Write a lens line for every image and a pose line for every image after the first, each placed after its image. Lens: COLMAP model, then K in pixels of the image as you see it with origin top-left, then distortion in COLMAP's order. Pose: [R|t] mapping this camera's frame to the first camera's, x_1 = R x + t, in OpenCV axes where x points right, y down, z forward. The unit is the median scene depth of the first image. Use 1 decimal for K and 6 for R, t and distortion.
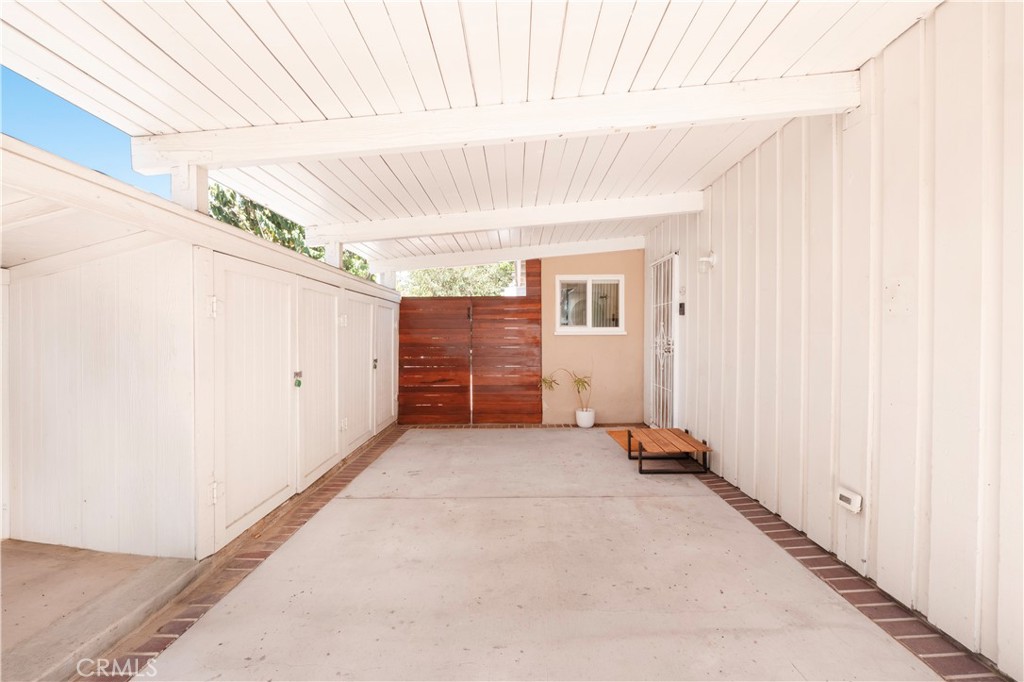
lens RADIAL K [[432.5, 0, 512.0], [0, 432.5, 341.0], [0, 0, 1]] dist [-0.001883, -0.000090]
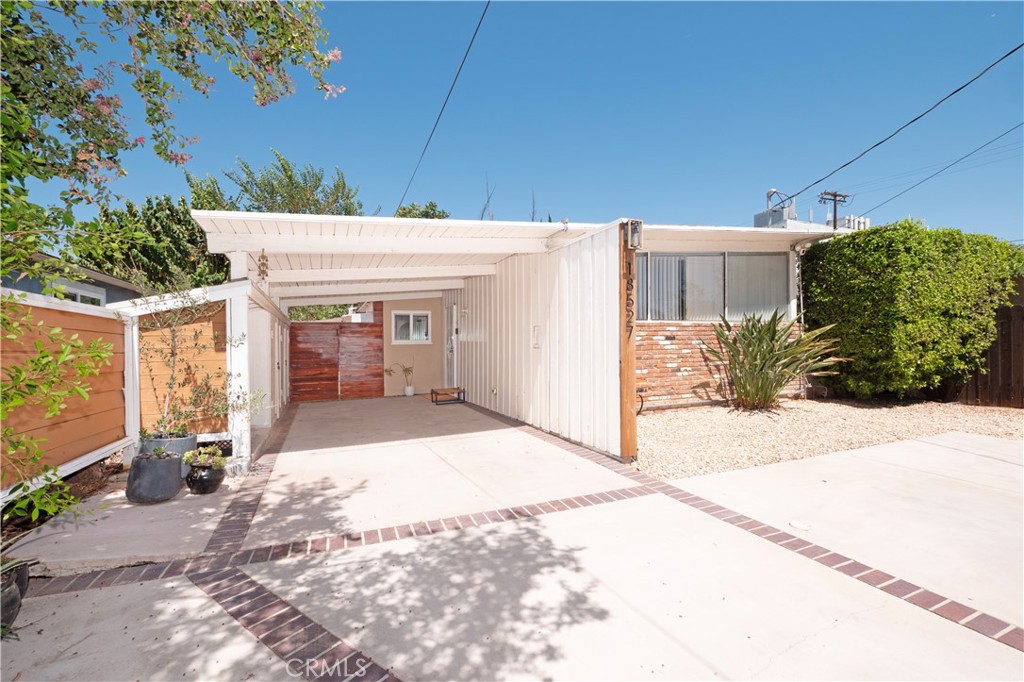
lens RADIAL K [[432.5, 0, 512.0], [0, 432.5, 341.0], [0, 0, 1]] dist [-0.001883, -0.000090]
pose [[0.911551, 0.000396, 0.411186, -0.172120], [0.016559, 0.999153, -0.037673, 0.043321], [-0.410853, 0.041150, 0.910773, -0.772772]]
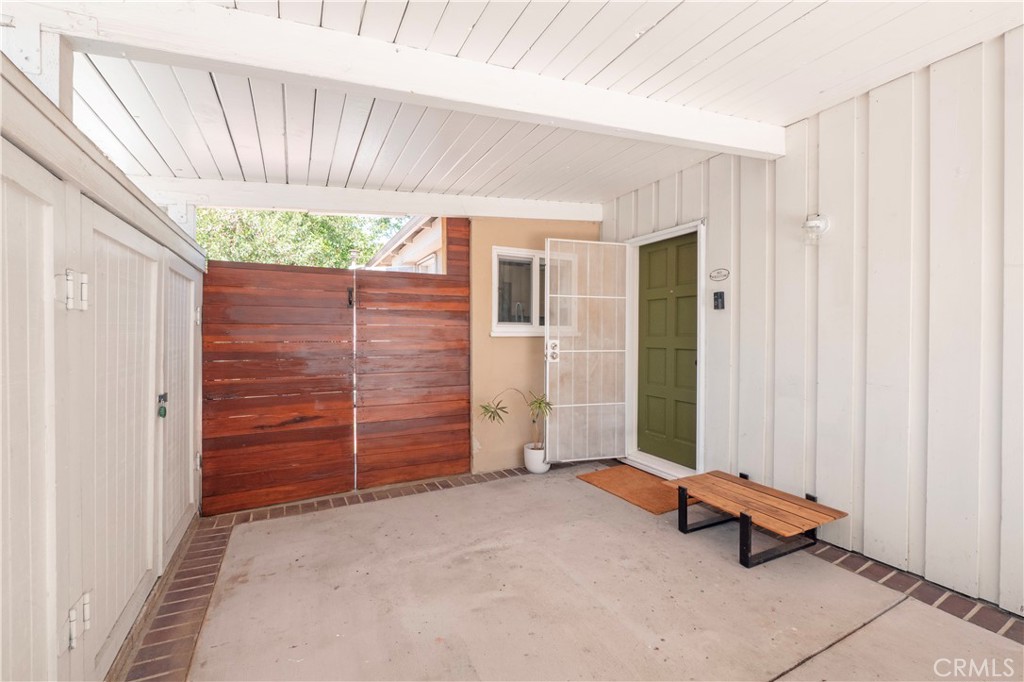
lens RADIAL K [[432.5, 0, 512.0], [0, 432.5, 341.0], [0, 0, 1]] dist [-0.001883, -0.000090]
pose [[0.888252, -0.003440, 0.459343, -0.174184], [0.003973, 0.999992, -0.000195, -0.006590], [-0.459339, 0.001999, 0.888259, 0.397628]]
